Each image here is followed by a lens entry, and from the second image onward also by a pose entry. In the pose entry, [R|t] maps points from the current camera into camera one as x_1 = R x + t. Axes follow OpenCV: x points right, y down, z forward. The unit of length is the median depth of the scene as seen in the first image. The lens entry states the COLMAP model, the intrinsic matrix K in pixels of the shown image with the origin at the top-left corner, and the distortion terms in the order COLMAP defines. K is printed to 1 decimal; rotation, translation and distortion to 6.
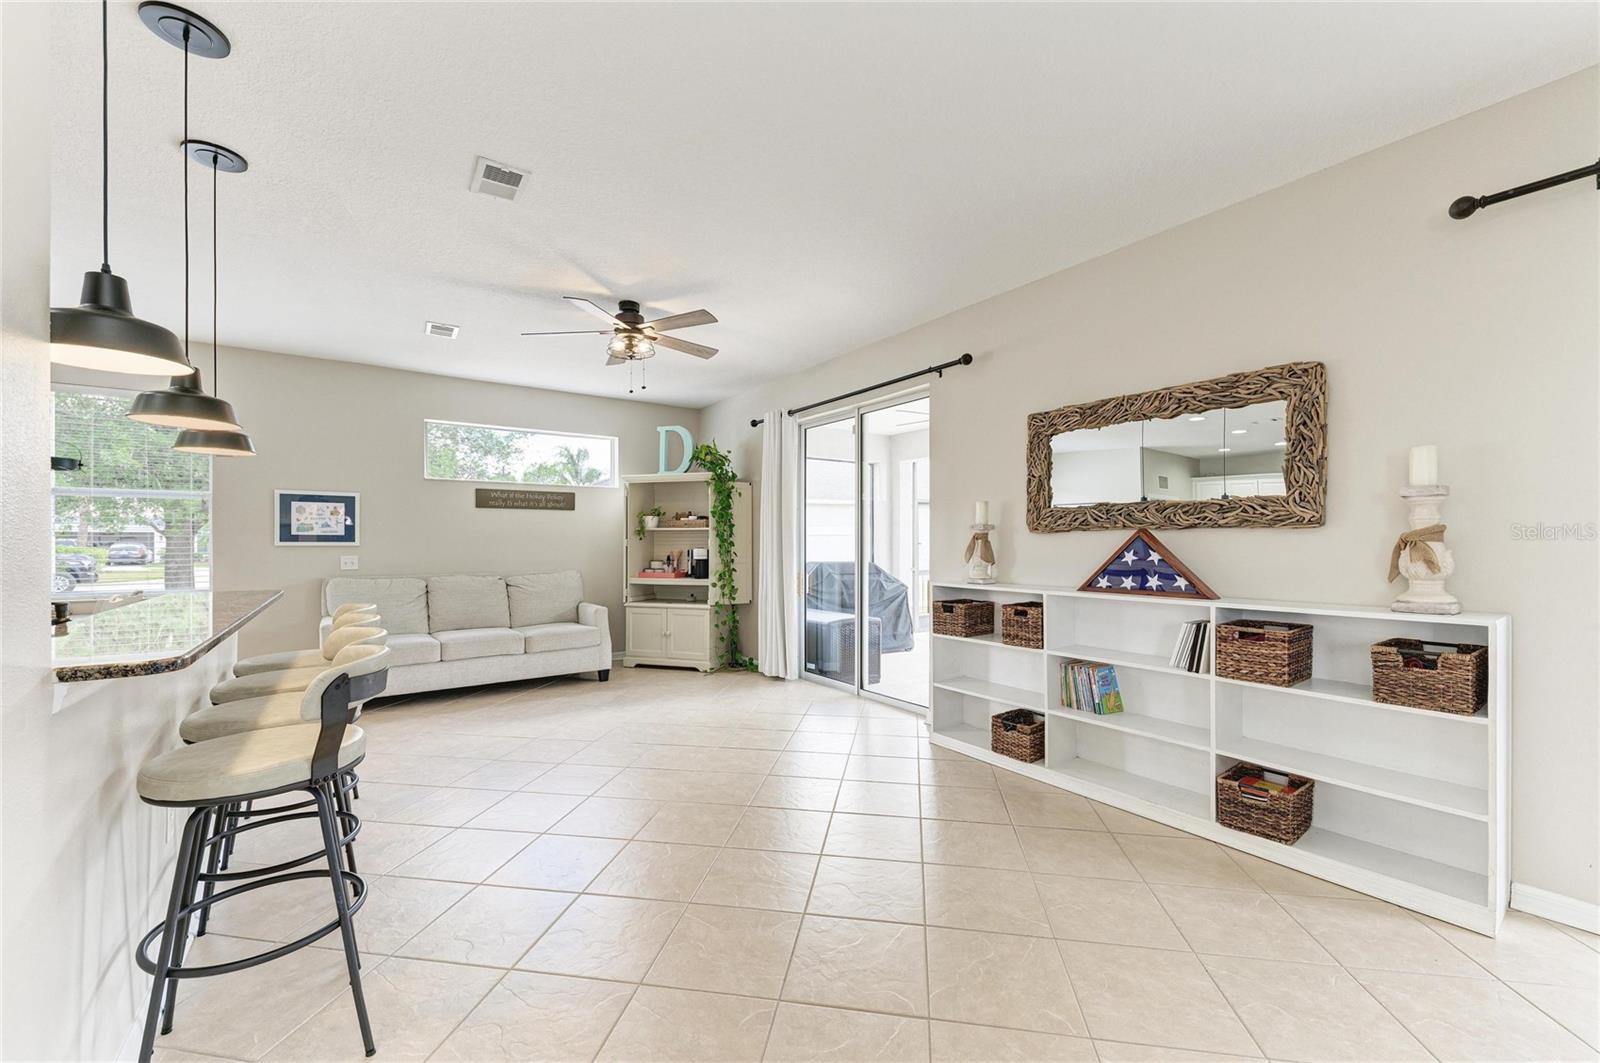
lens RADIAL K [[627.9, 0, 804.8], [0, 627.9, 537.9], [0, 0, 1]] dist [0.017654, -0.006543]
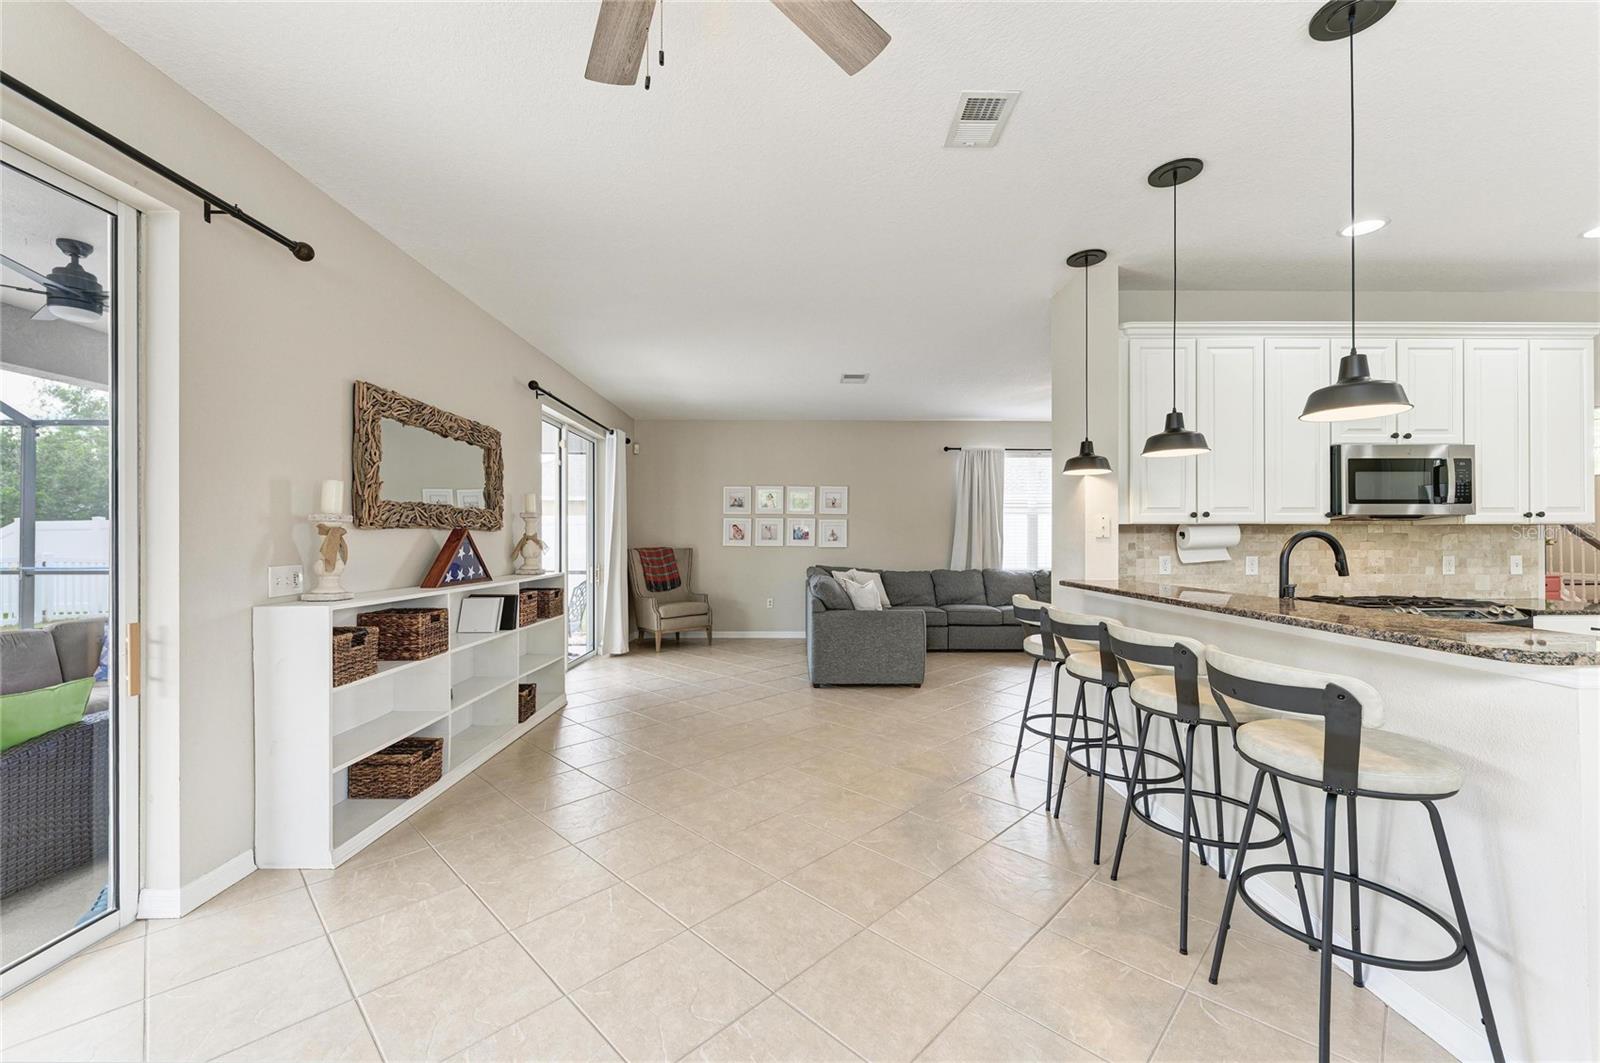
lens RADIAL K [[622.8, 0, 797.6], [0, 622.8, 538.5], [0, 0, 1]] dist [-0.000446, -0.000069]
pose [[-0.815504, 0.001881, 0.578749, -0.582612], [-0.002844, 0.999970, -0.007256, 0.009410], [-0.578745, -0.007563, -0.815474, 1.390996]]
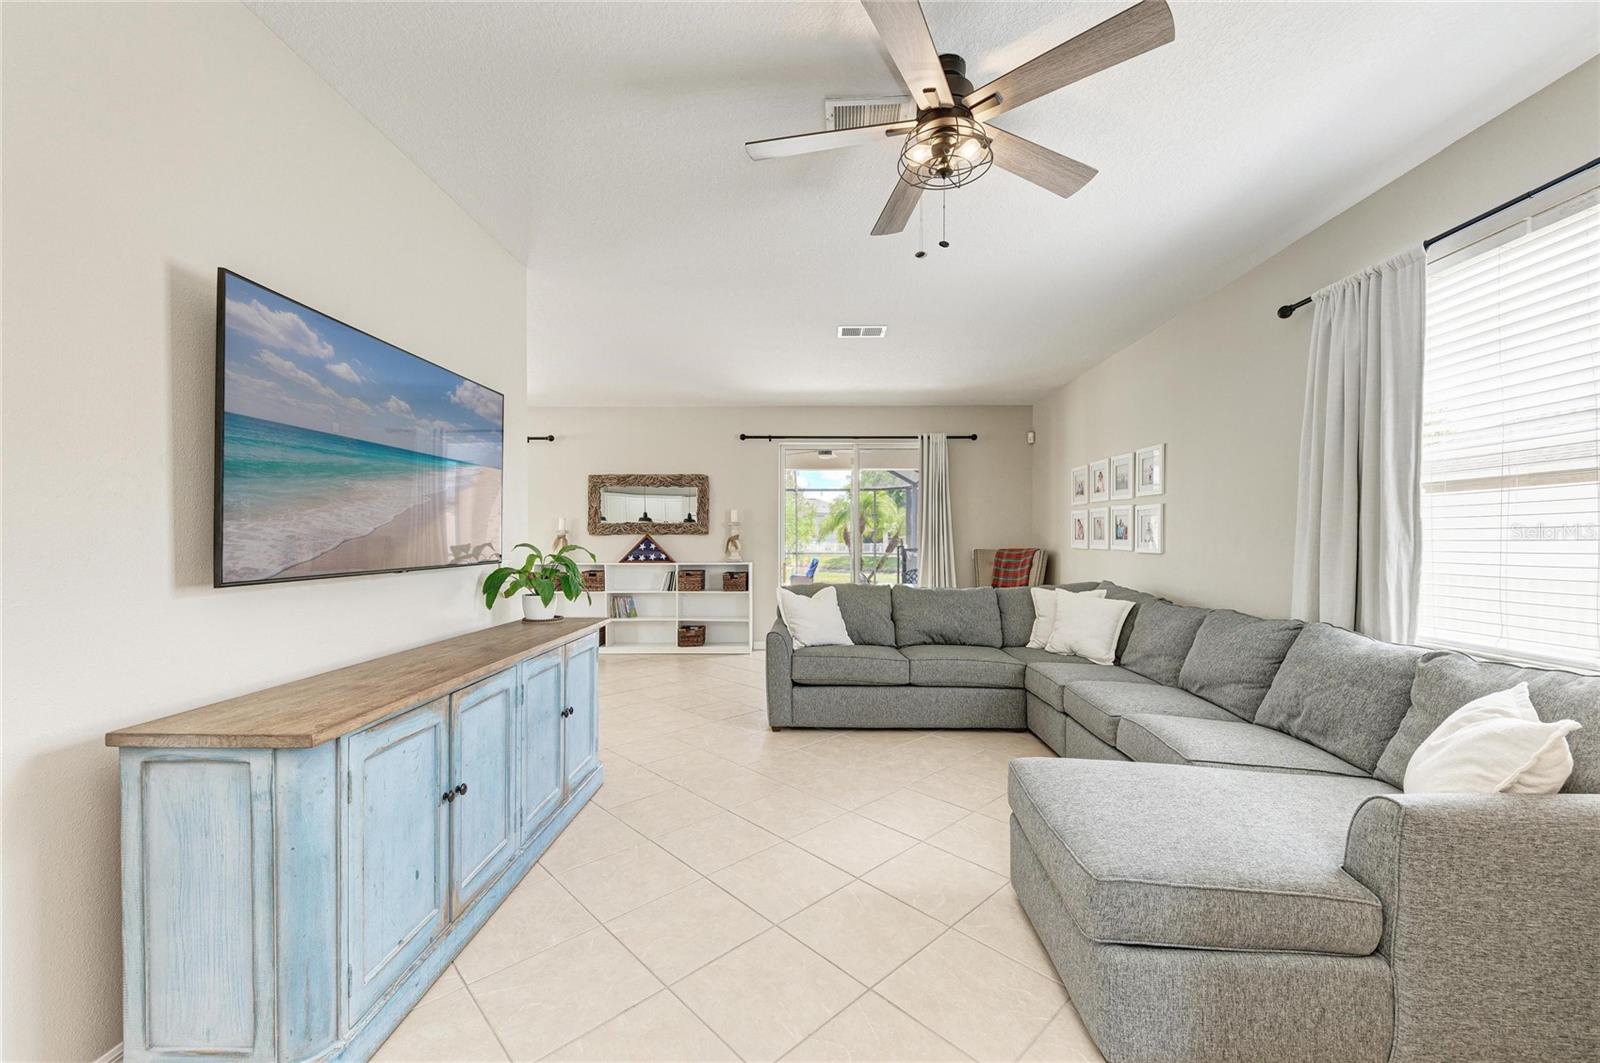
lens RADIAL K [[625.3, 0, 813.3], [0, 625.3, 541.4], [0, 0, 1]] dist [0.000228, 0.000074]
pose [[0.587651, -0.002113, 0.809112, -0.849278], [-0.004606, 0.999972, 0.005957, -0.003855], [-0.809101, -0.007227, 0.587625, -0.743405]]
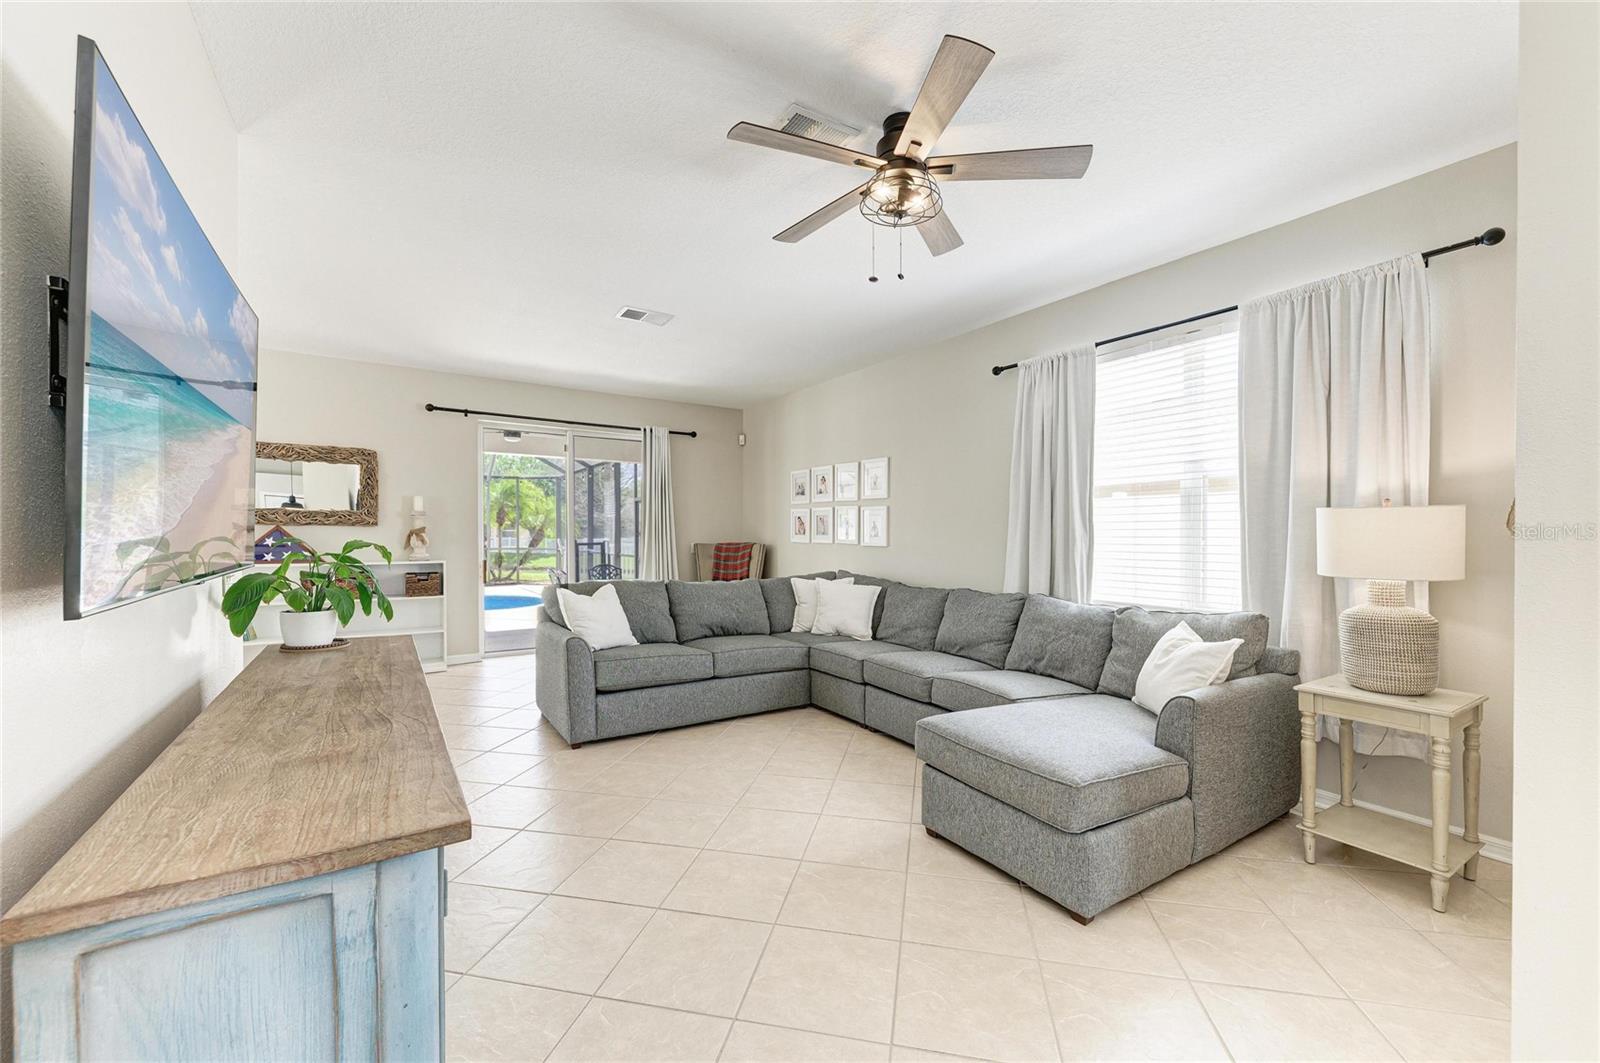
lens RADIAL K [[625.3, 0, 813.3], [0, 625.3, 541.4], [0, 0, 1]] dist [0.000228, 0.000074]
pose [[0.026674, -0.010526, 0.999589, -0.973993], [-0.010778, 0.999883, 0.010816, -0.002930], [-0.999586, -0.011062, 0.026557, -0.427752]]
